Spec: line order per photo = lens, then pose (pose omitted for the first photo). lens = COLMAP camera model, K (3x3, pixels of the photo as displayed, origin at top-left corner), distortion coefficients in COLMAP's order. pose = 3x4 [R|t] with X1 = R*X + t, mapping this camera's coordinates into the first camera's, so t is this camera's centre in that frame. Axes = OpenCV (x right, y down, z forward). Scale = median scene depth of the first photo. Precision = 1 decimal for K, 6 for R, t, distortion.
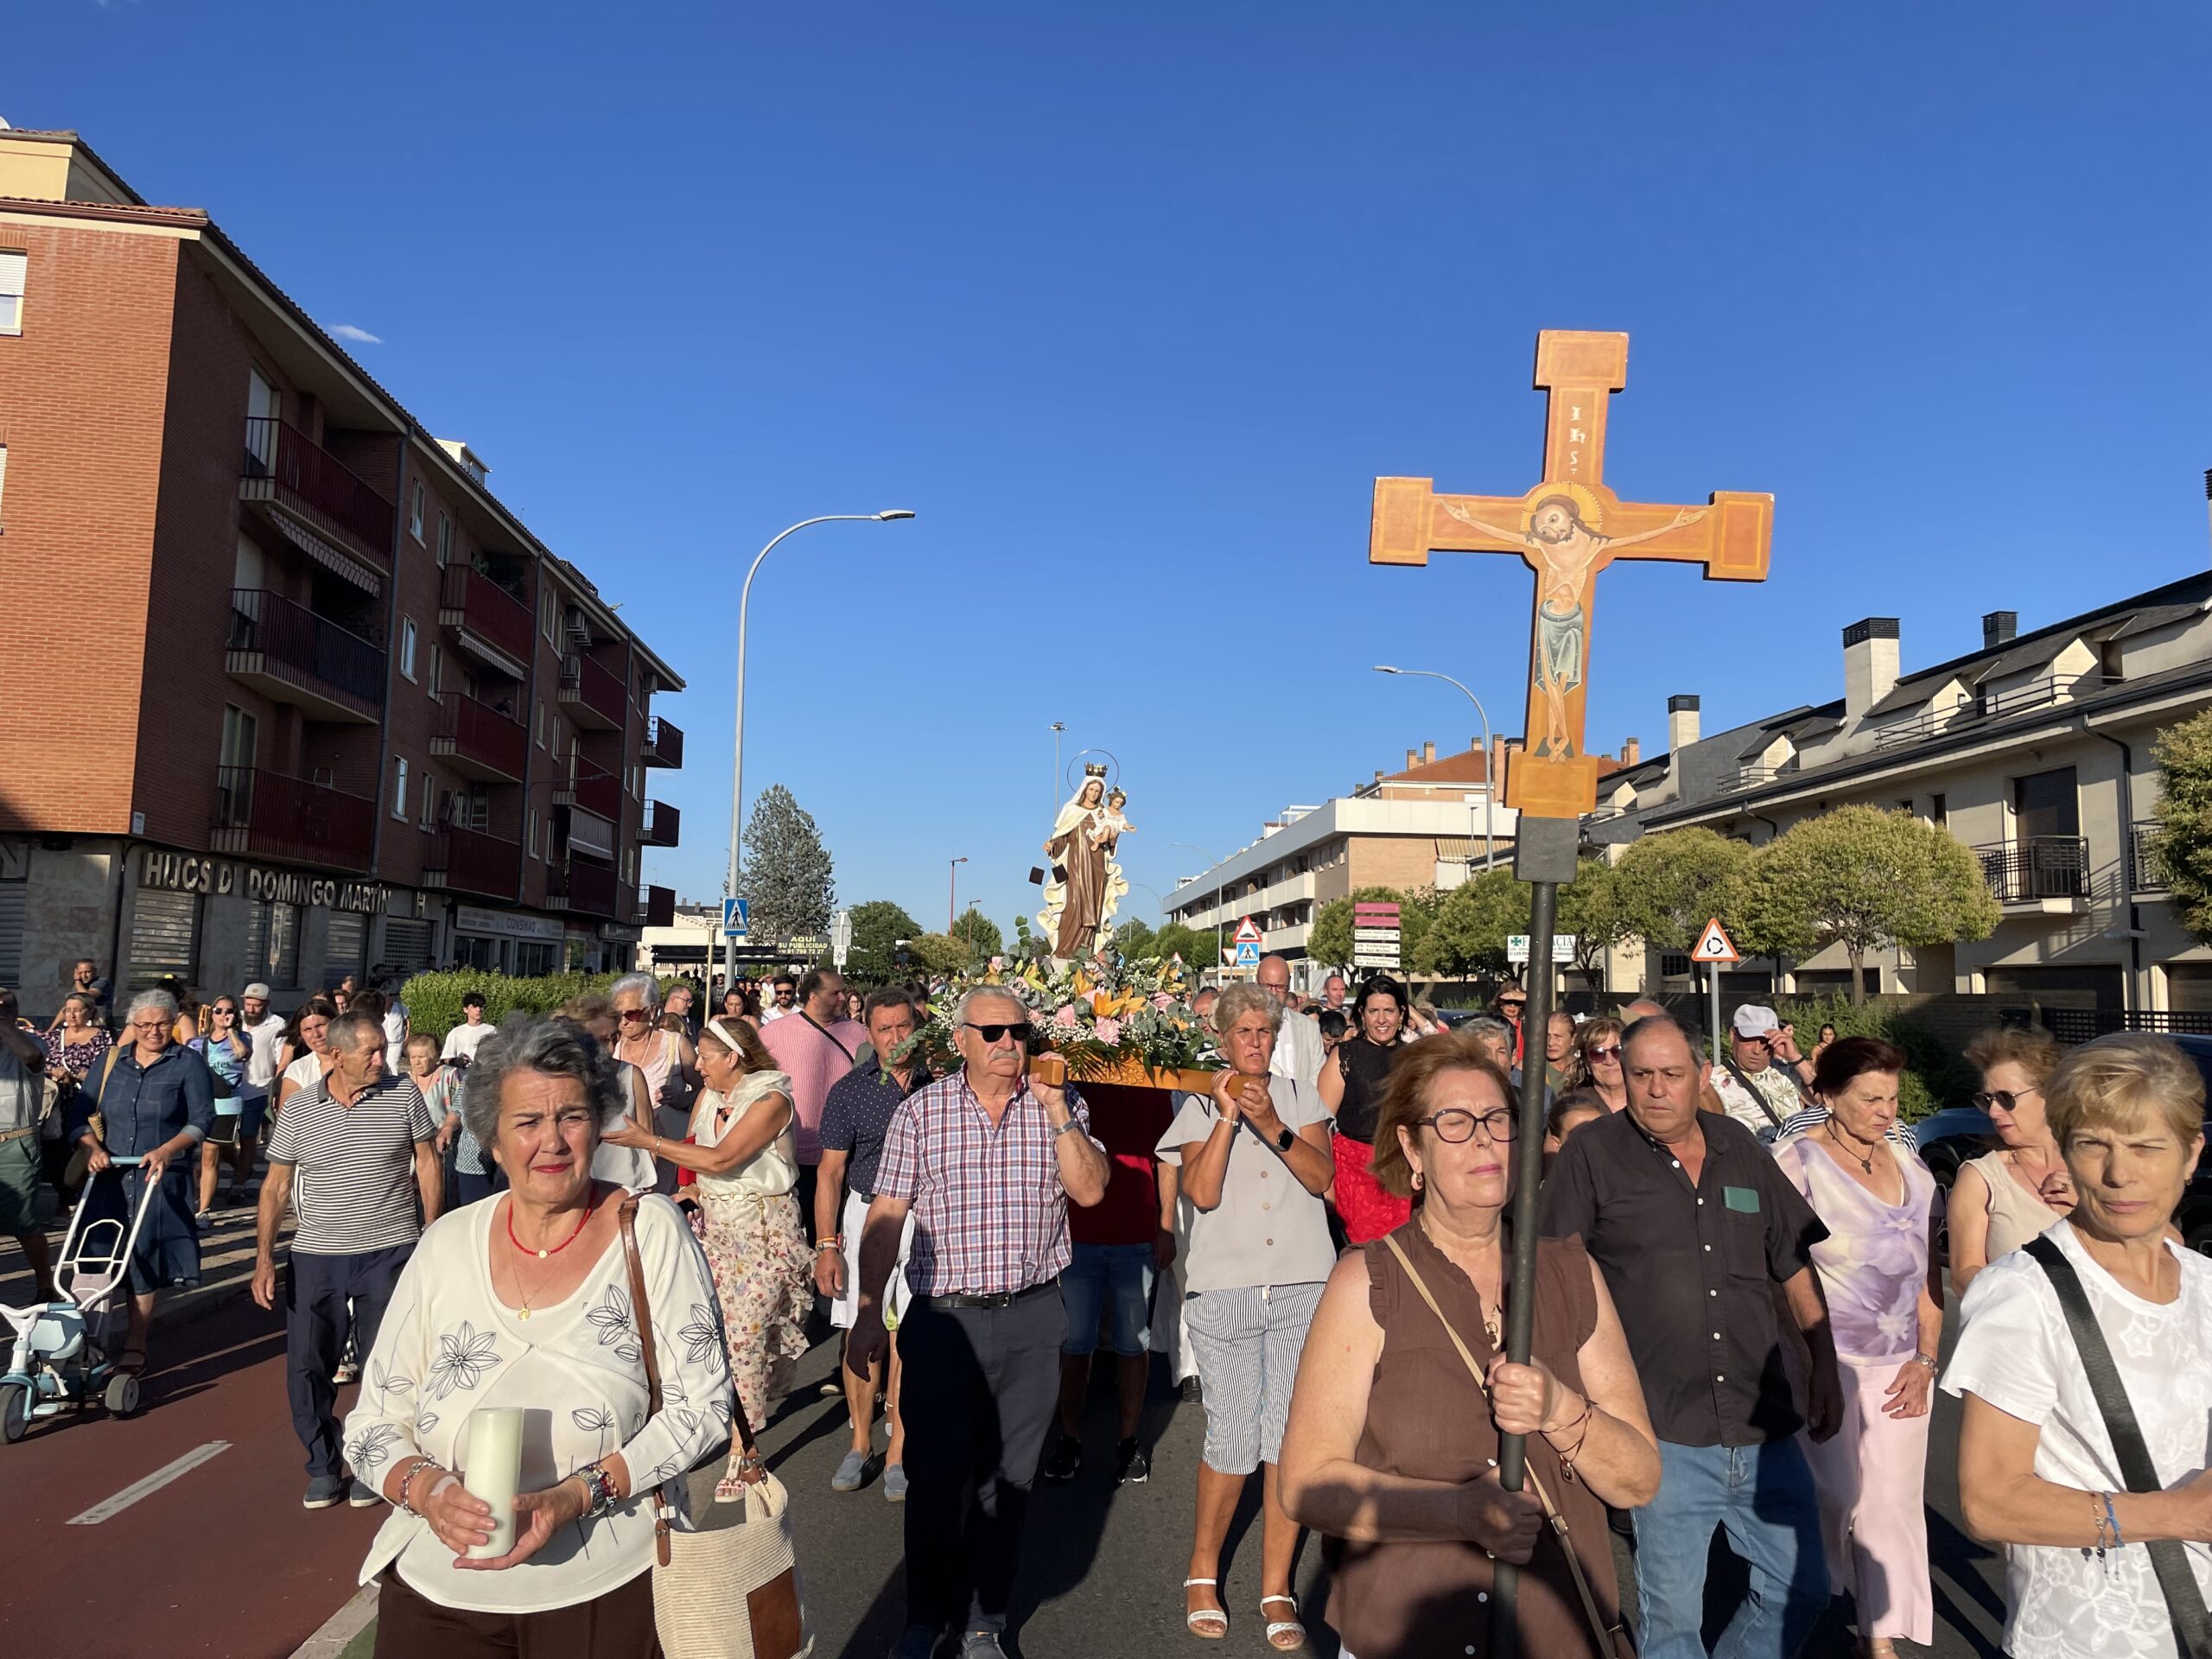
lens RADIAL K [[1657.8, 0, 1118.3], [0, 1657.8, 793.0], [0, 0, 1]] dist [0.051676, -0.098648]
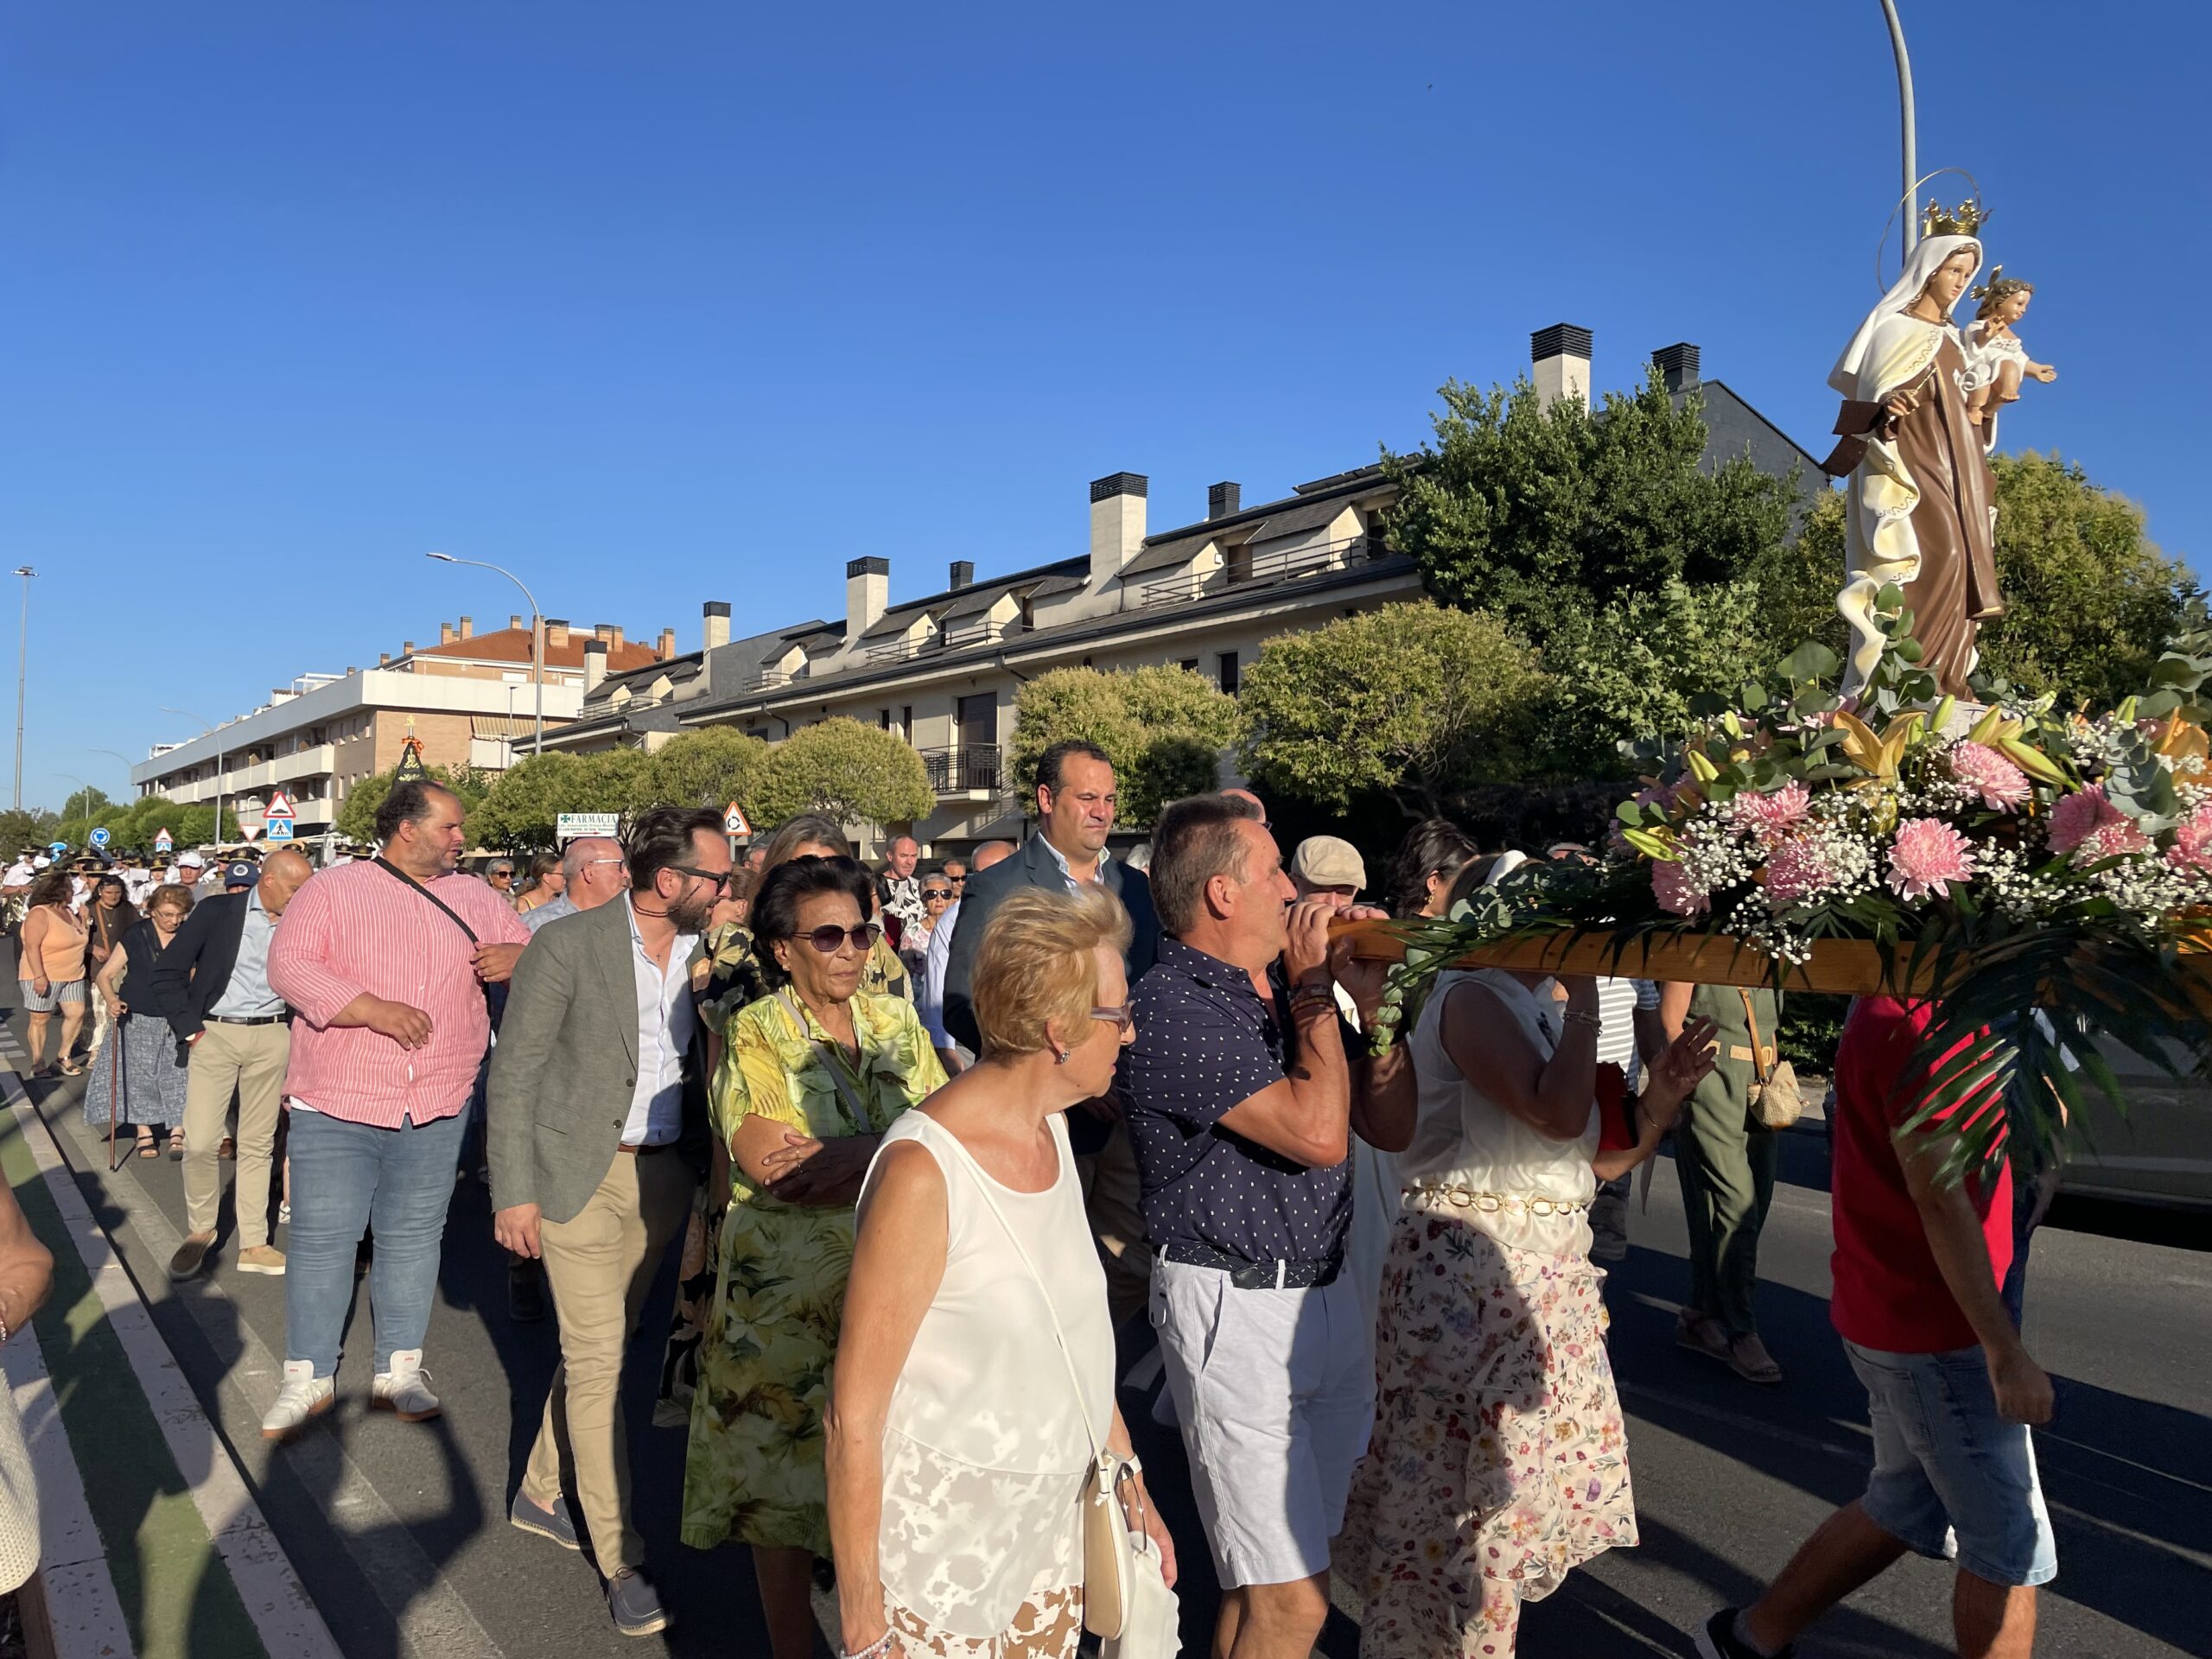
lens RADIAL K [[1675.7, 0, 1089.5], [0, 1675.7, 804.1], [0, 0, 1]] dist [0.085916, -0.116305]
pose [[0.853462, 0.011719, 0.521023, -0.049106], [-0.053349, 0.996460, 0.064975, -0.013025], [-0.518417, -0.083250, 0.851066, -0.145230]]
